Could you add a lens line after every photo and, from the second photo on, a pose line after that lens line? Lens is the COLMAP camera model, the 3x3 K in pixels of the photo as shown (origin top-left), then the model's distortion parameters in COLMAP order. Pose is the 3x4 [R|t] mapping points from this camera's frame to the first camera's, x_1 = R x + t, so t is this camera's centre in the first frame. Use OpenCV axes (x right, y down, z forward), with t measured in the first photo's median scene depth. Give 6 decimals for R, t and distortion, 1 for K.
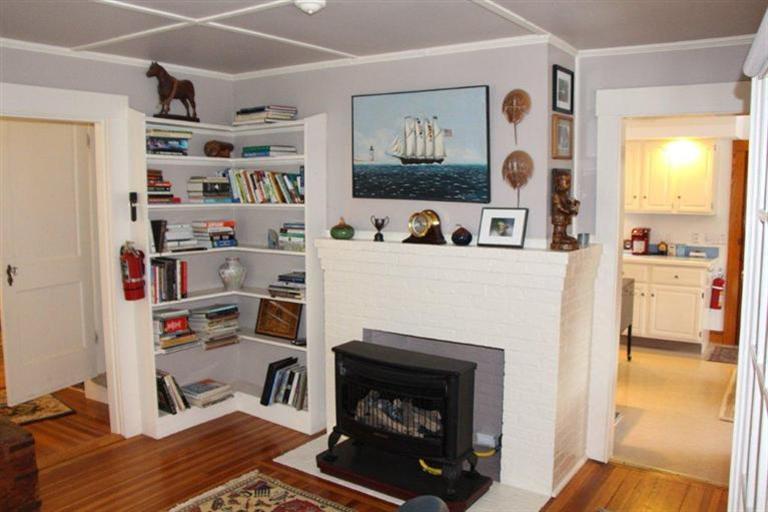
lens RADIAL K [[637.1, 0, 384.0], [0, 637.1, 256.0], [0, 0, 1]] dist [-0.194270, 0.166419]
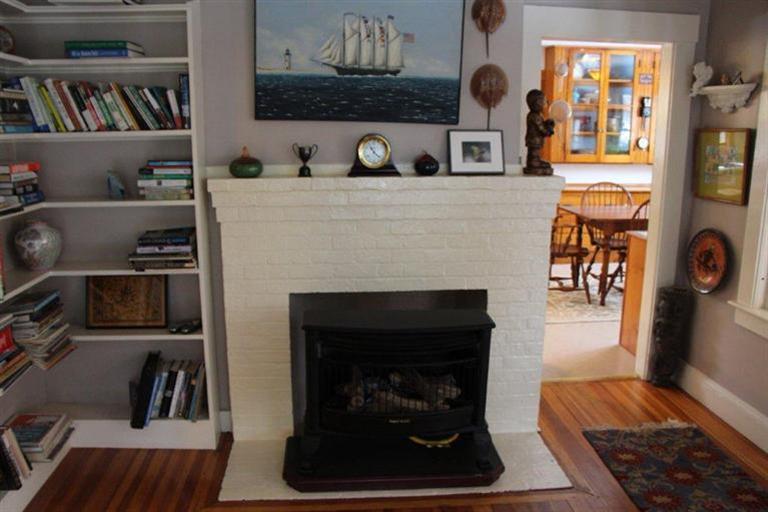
lens RADIAL K [[637.1, 0, 384.0], [0, 637.1, 256.0], [0, 0, 1]] dist [-0.194270, 0.166419]
pose [[0.769103, -0.131014, 0.625553, -0.437988], [0.063647, 0.989599, 0.129007, -0.022198], [-0.635948, -0.059405, 0.769442, 0.369861]]
